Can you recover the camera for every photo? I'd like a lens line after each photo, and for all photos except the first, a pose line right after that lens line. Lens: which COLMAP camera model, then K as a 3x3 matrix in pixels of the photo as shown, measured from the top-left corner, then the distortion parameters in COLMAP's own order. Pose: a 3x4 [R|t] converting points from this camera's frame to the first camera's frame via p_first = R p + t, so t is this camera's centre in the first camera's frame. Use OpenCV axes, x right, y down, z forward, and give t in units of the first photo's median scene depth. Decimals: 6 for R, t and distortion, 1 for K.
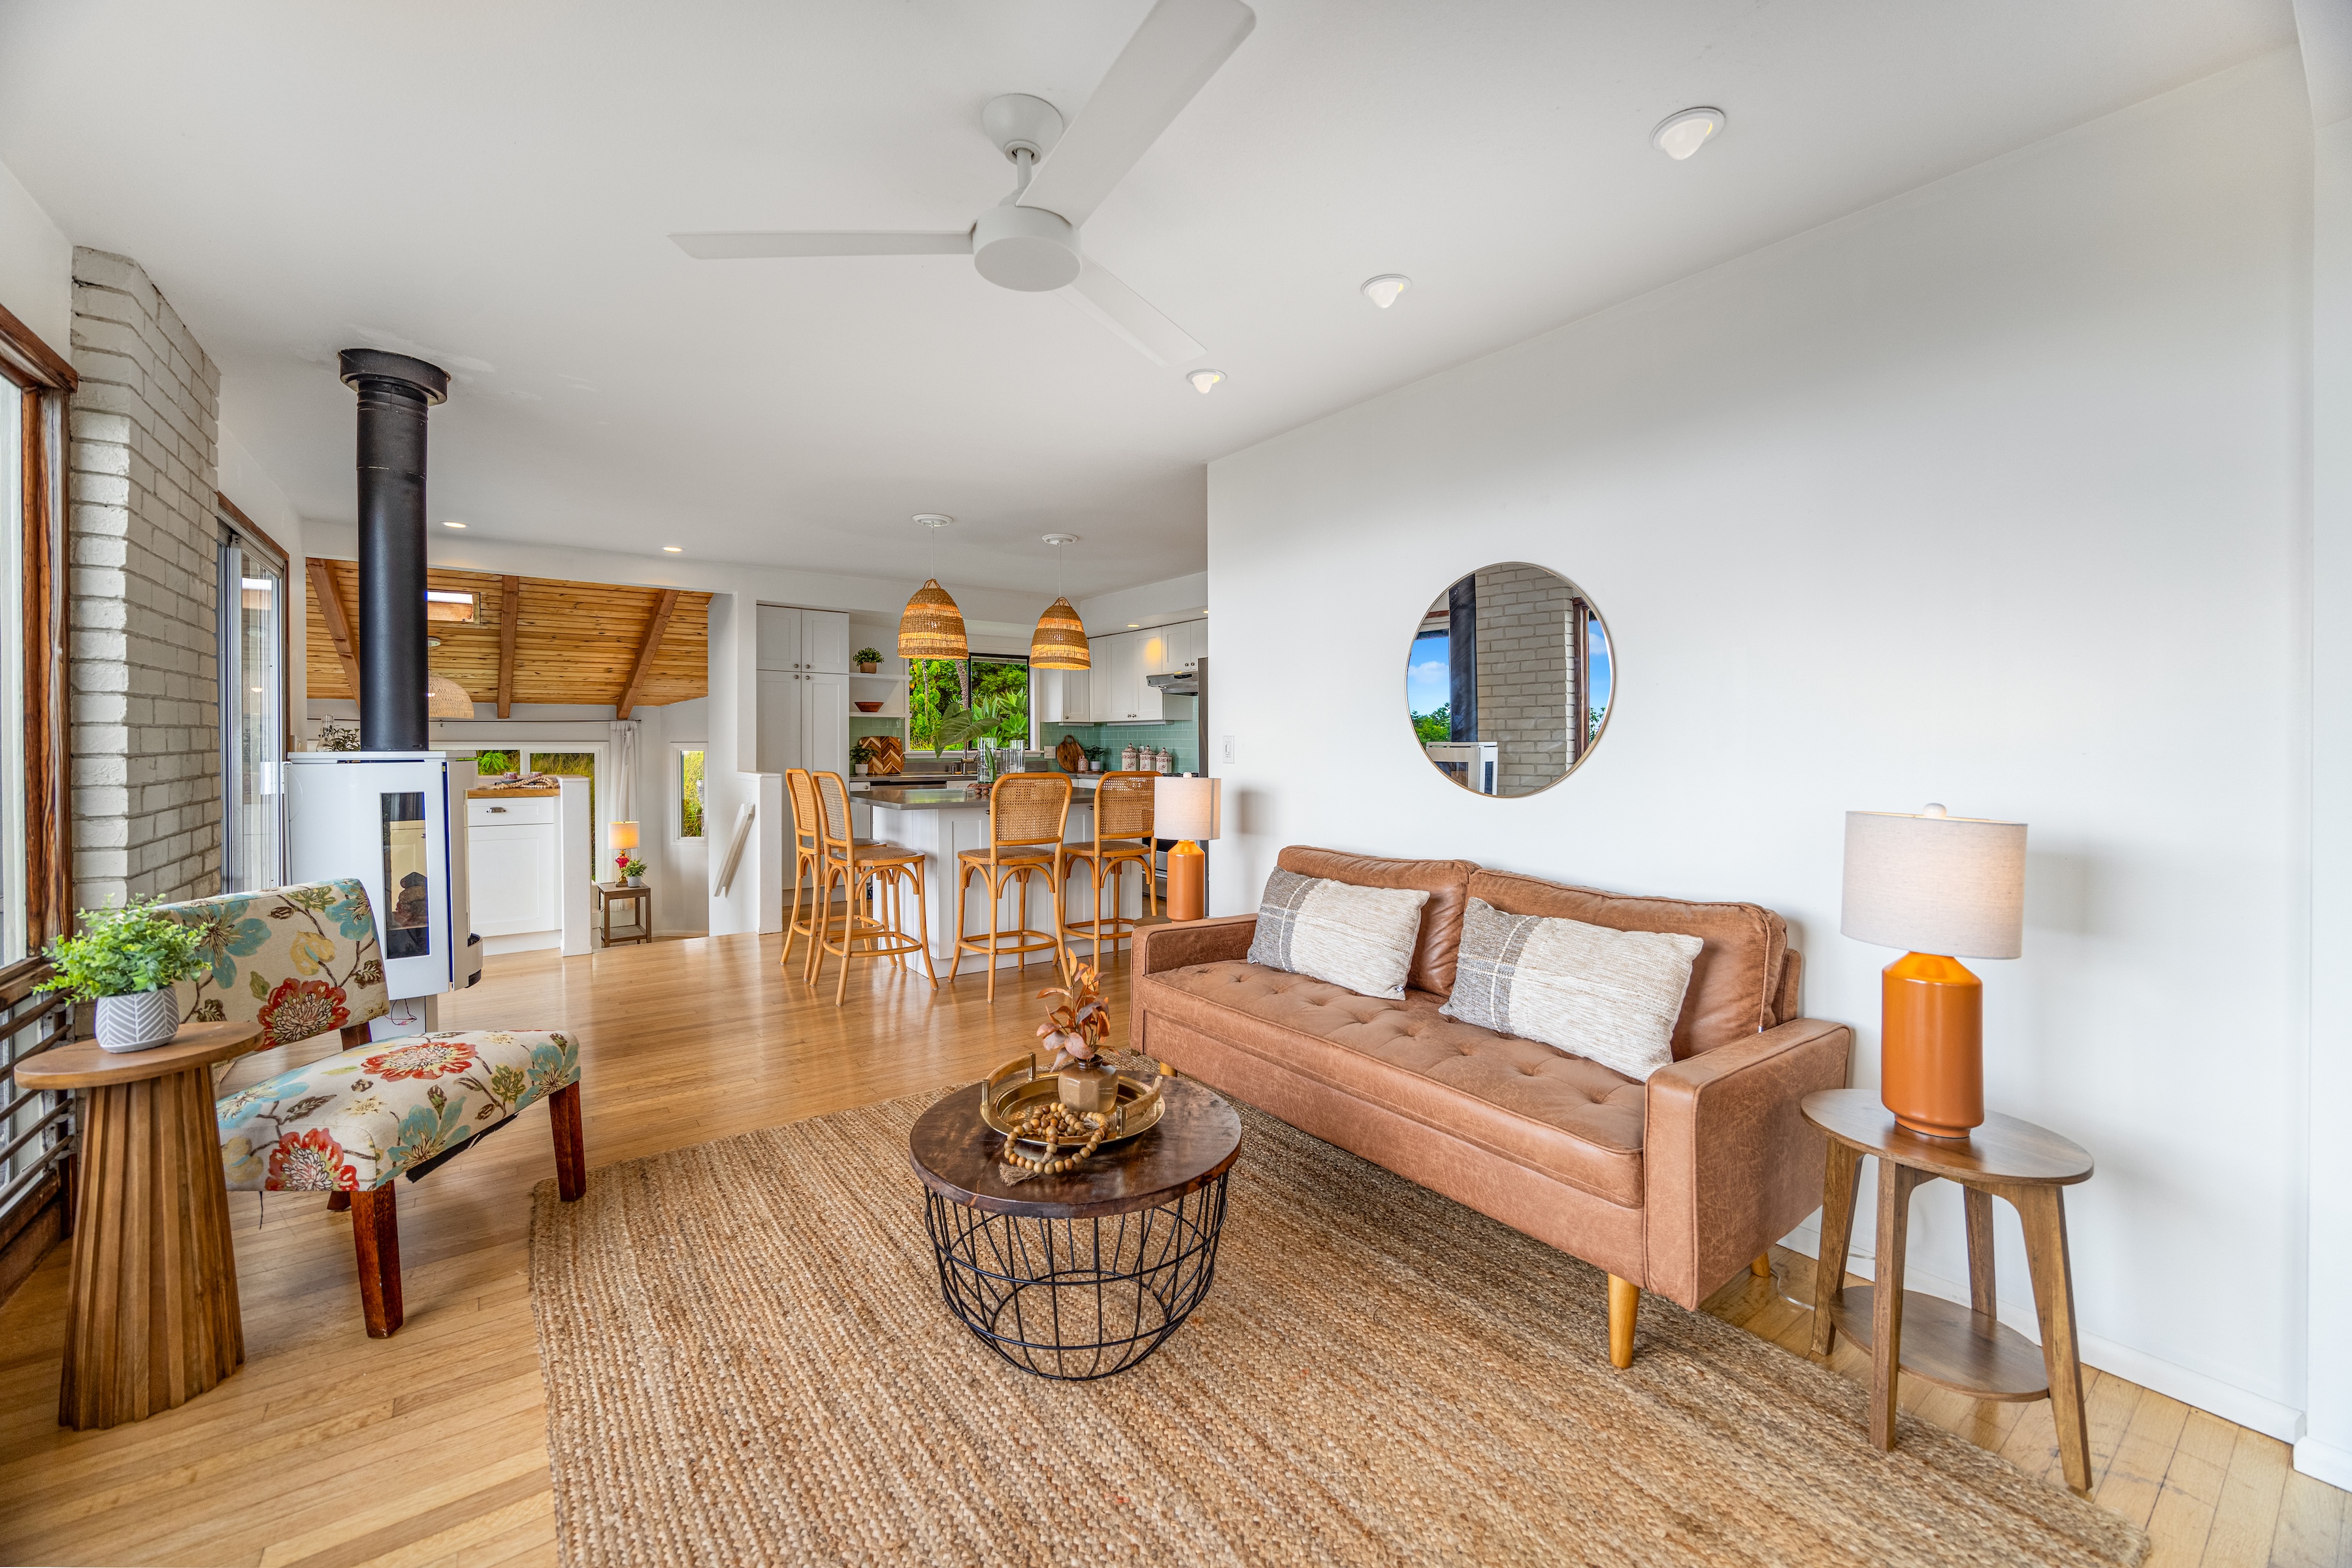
lens RADIAL K [[928.3, 0, 1174.1], [0, 928.3, 762.3], [0, 0, 1]] dist [-0.001004, 0.000089]
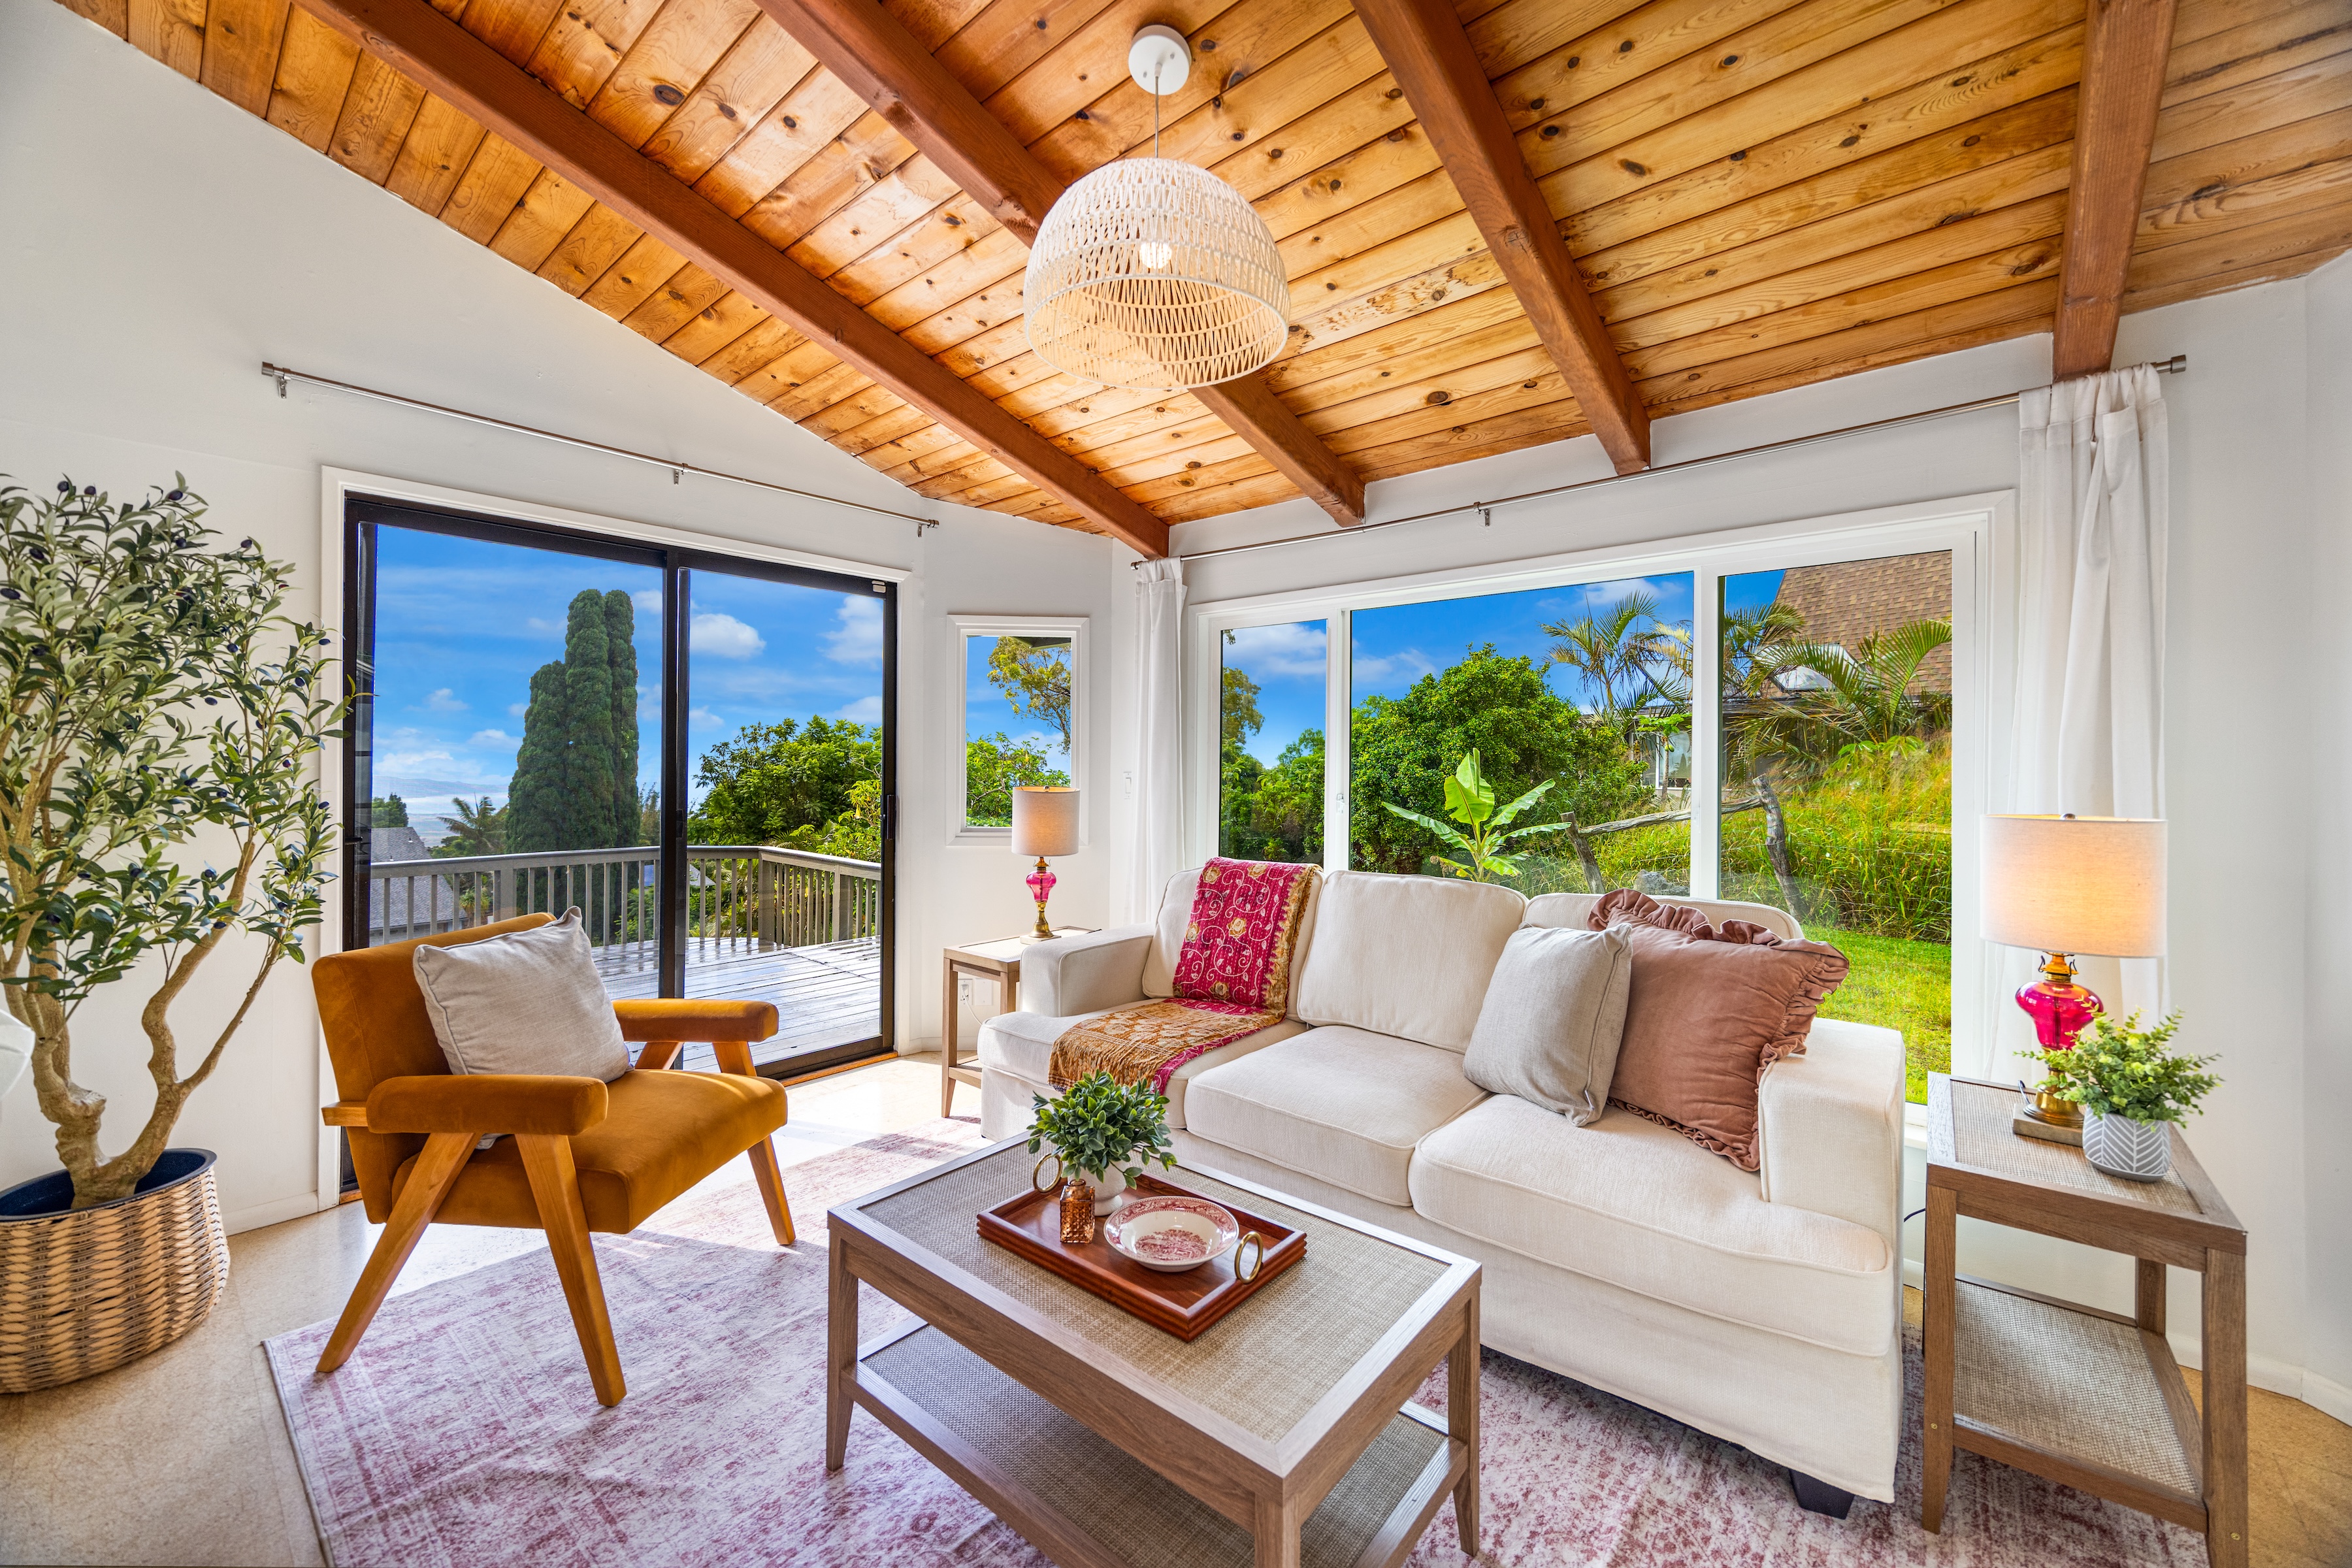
lens RADIAL K [[928.3, 0, 1174.1], [0, 928.3, 762.3], [0, 0, 1]] dist [-0.001004, 0.000089]
pose [[0.213571, -0.004013, -0.976919, -1.275558], [-0.023820, 0.999673, -0.009314, 0.173502], [0.976637, 0.025260, 0.213406, 2.233158]]
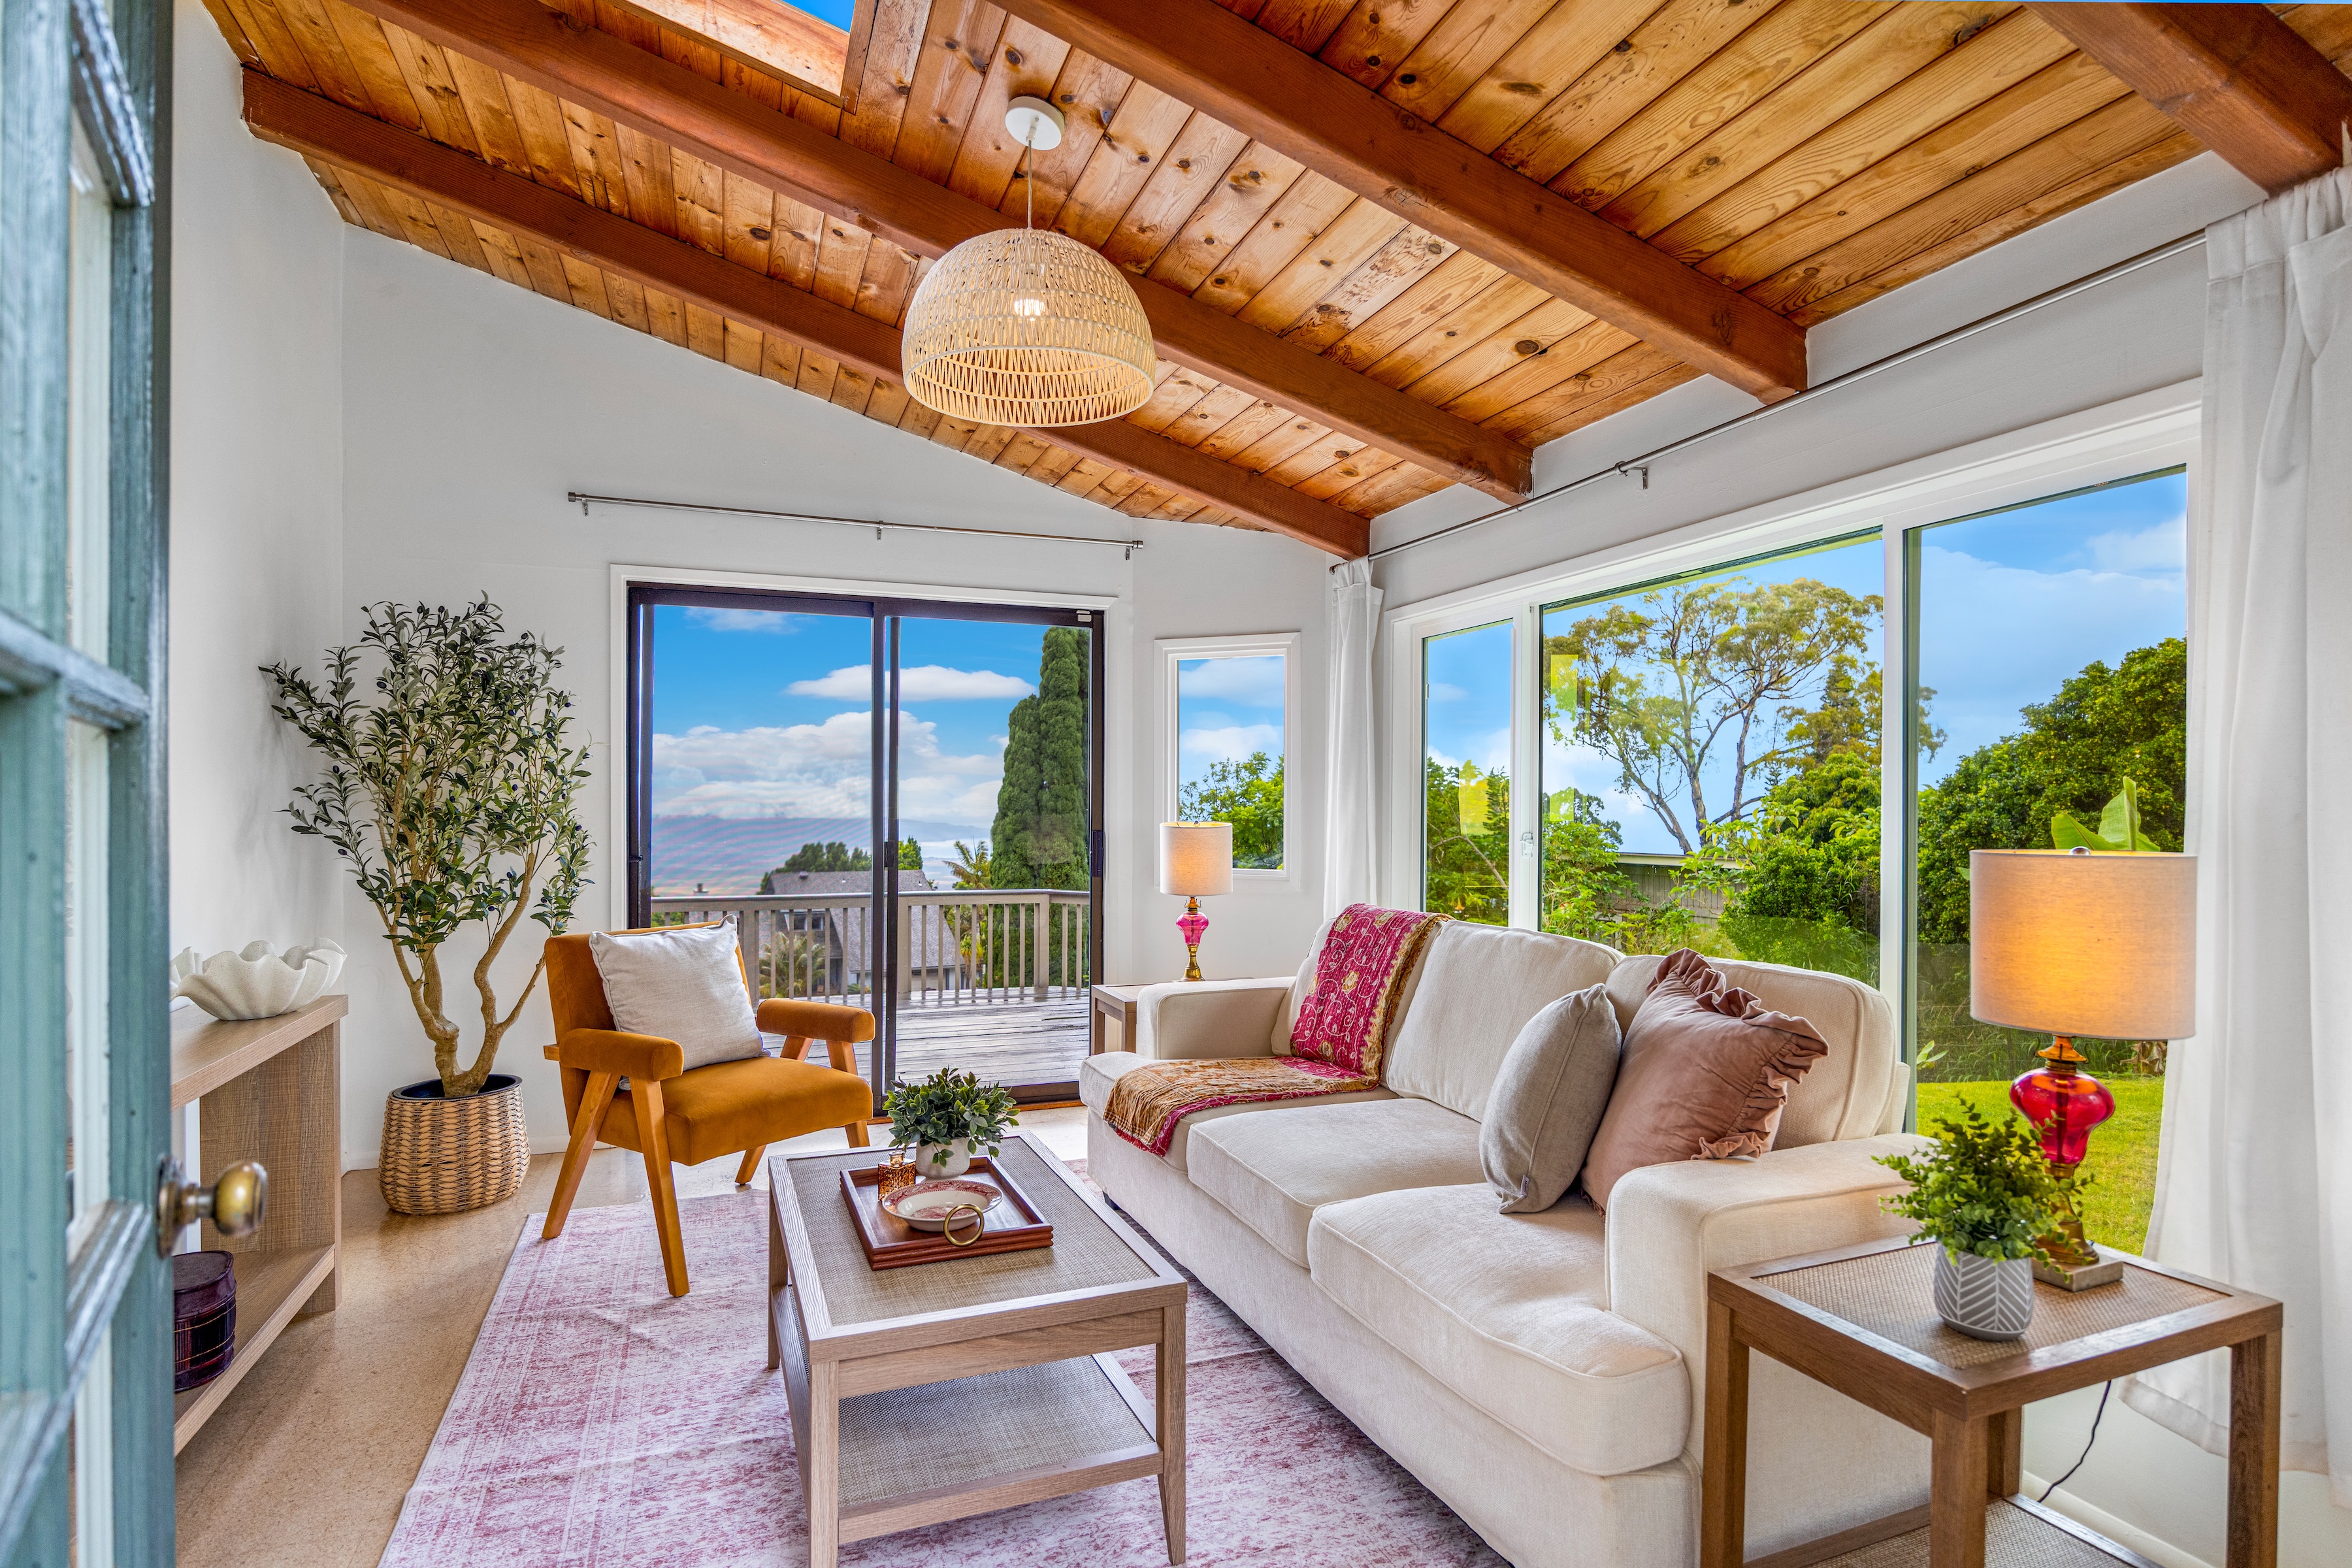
lens RADIAL K [[1189.2, 0, 1171.3], [0, 1189.2, 809.3], [0, 0, 1]] dist [-0.003240, 0.000075]
pose [[-0.269622, -0.000212, -0.962966, -1.103958], [-0.023996, 0.999691, 0.006499, 0.174283], [0.962667, 0.024859, -0.269544, 2.672673]]
